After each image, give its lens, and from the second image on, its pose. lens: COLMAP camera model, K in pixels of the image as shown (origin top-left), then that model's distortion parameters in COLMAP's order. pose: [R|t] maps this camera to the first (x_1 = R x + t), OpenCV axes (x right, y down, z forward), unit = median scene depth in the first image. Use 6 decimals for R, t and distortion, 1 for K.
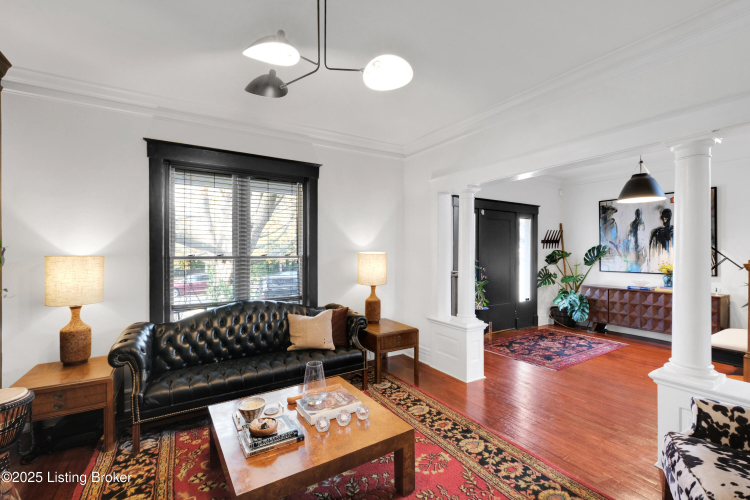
lens RADIAL K [[330.1, 0, 378.3], [0, 330.1, 251.5], [0, 0, 1]] dist [-0.001045, -0.000069]
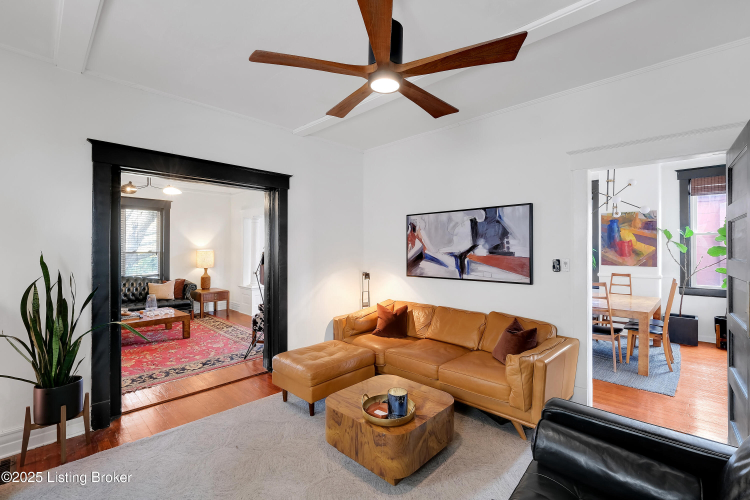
lens RADIAL K [[330.1, 0, 378.3], [0, 330.1, 251.5], [0, 0, 1]] dist [-0.001045, -0.000069]
pose [[0.970412, 0.001967, 0.241447, 0.544346], [-0.002323, 0.999997, 0.001187, 0.007653], [-0.241444, -0.001712, 0.970413, -1.136252]]
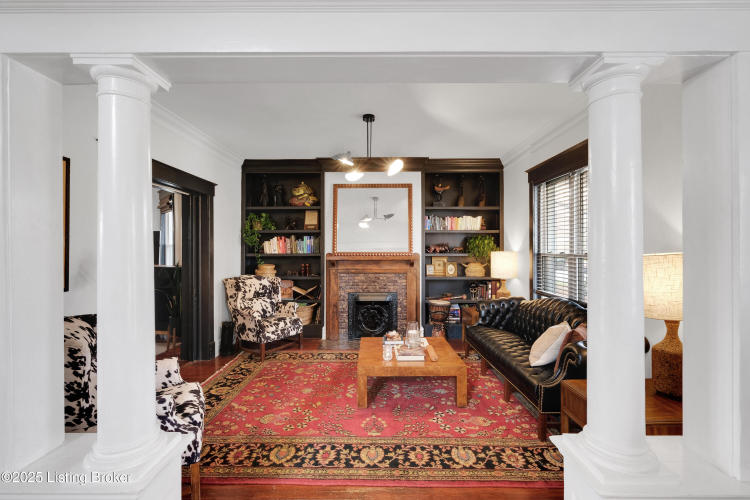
lens RADIAL K [[330.1, 0, 378.3], [0, 330.1, 251.5], [0, 0, 1]] dist [-0.001045, -0.000069]
pose [[-0.537534, 0.007272, -0.843211, 0.769193], [0.001521, 0.999970, 0.007655, -0.003323], [0.843241, 0.002832, -0.537529, 1.092932]]
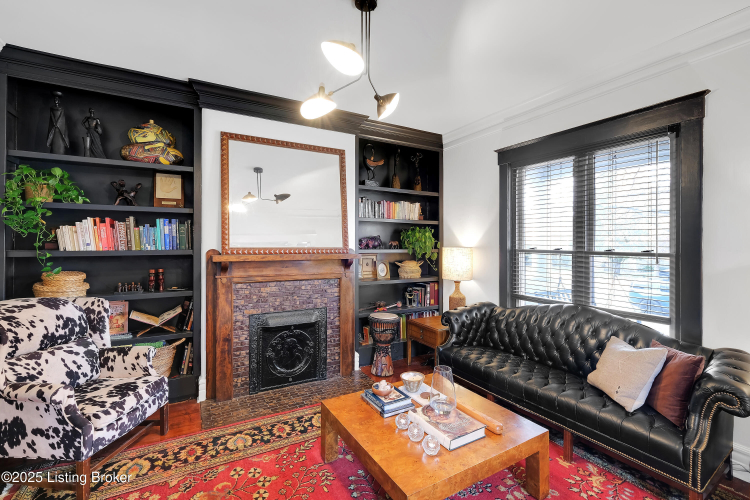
lens RADIAL K [[335.0, 0, 374.8], [0, 335.0, 246.0], [0, 0, 1]] dist [-0.000790, -0.000195]
pose [[-0.047184, 0.008635, -0.998849, 0.473540], [-0.004750, 0.999949, 0.008869, -0.003952], [0.998875, 0.005163, -0.047140, 0.548771]]
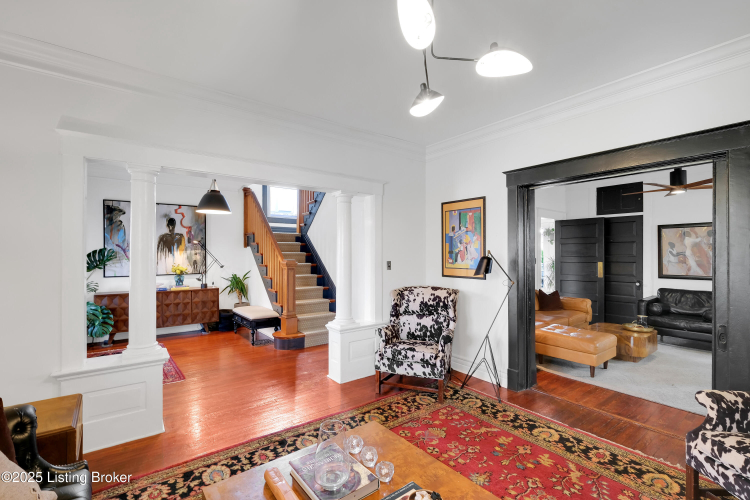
lens RADIAL K [[335.6, 0, 373.6], [0, 335.6, 253.3], [0, 0, 1]] dist [-0.000409, 0.000127]
pose [[-0.079247, 0.004662, 0.996844, -0.558332], [0.002882, 0.999986, -0.004448, 0.001265], [-0.996851, 0.002521, -0.079260, 0.627362]]
